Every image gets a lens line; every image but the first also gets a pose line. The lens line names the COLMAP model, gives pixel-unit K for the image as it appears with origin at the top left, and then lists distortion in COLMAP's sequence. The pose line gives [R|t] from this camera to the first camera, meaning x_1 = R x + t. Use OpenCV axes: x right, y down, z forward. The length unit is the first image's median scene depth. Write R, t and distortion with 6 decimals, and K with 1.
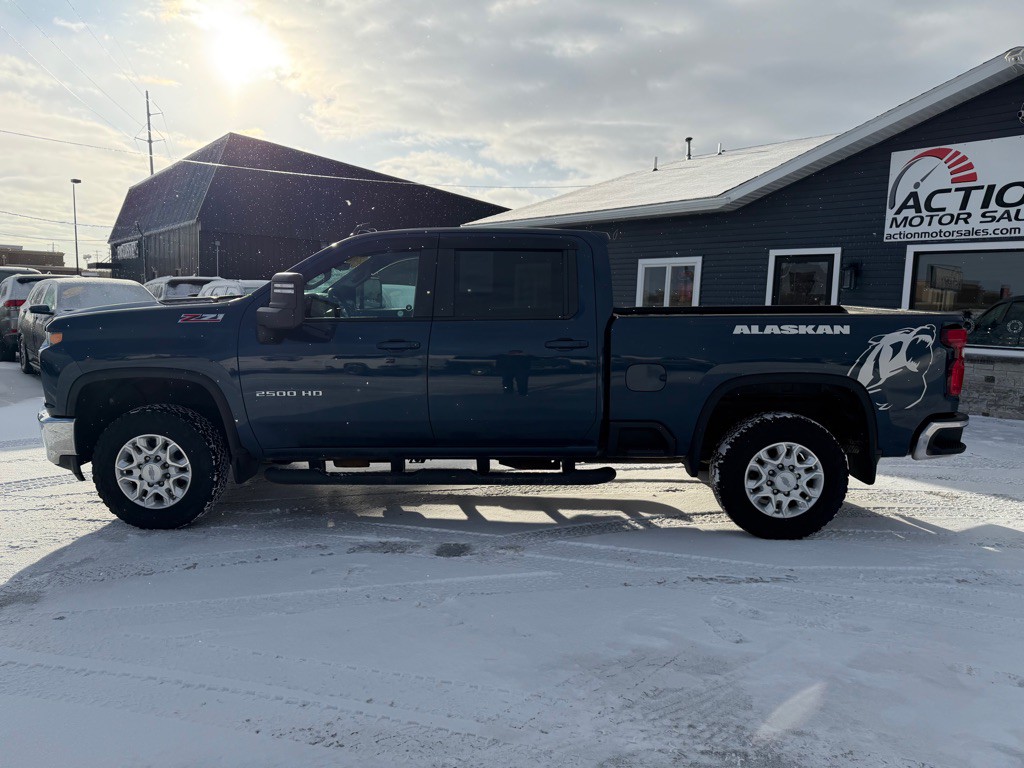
lens RADIAL K [[716.4, 0, 507.9], [0, 716.4, 387.8], [0, 0, 1]] dist [0.090110, -0.134750]
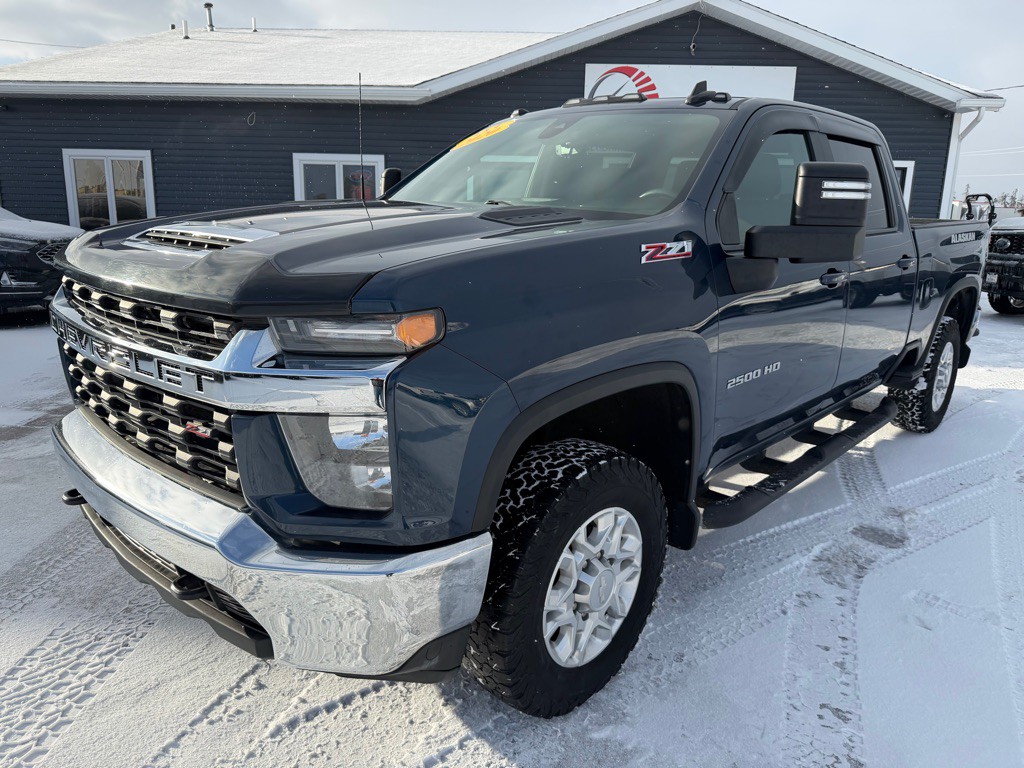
lens RADIAL K [[735.6, 0, 508.4], [0, 735.6, 373.9], [0, 0, 1]] dist [0.004180, -0.006543]
pose [[0.665317, -0.170127, 0.726918, -0.820294], [0.089781, 0.984855, 0.148322, -0.096087], [-0.741143, -0.033417, 0.670515, 0.696909]]
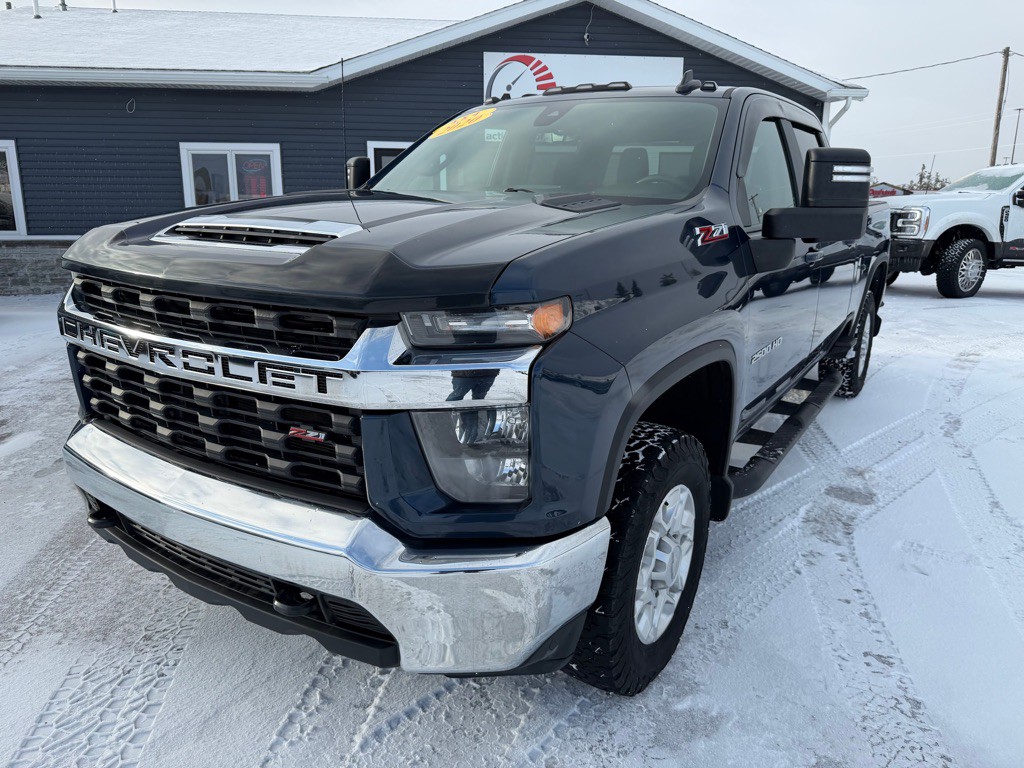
lens RADIAL K [[736.2, 0, 497.4], [0, 736.2, 366.2], [0, 0, 1]] dist [-0.000409, -0.000112]
pose [[0.533890, -0.205249, 0.820265, -0.891649], [0.115999, 0.978698, 0.169392, -0.108047], [-0.837559, 0.004713, 0.546326, 0.793423]]
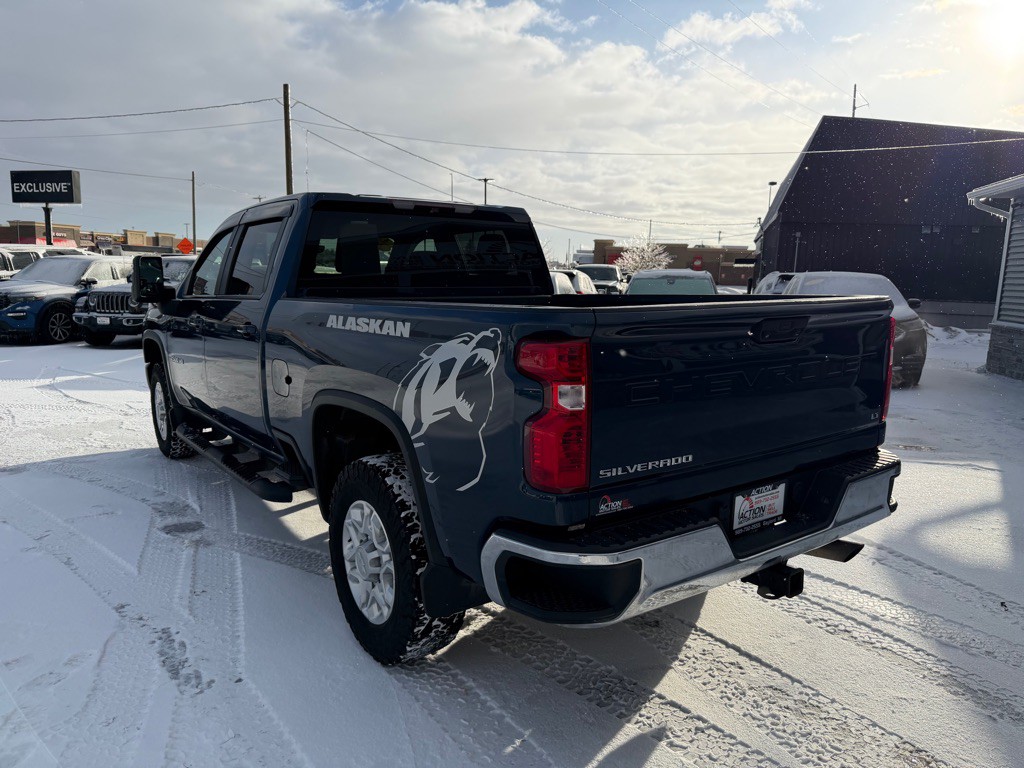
lens RADIAL K [[735.6, 0, 508.4], [0, 735.6, 373.9], [0, 0, 1]] dist [0.004180, -0.006543]
pose [[0.599505, 0.098778, -0.794252, 0.898993], [-0.110345, 0.993079, 0.040216, -0.071523], [0.792728, 0.063532, 0.606256, 0.657787]]
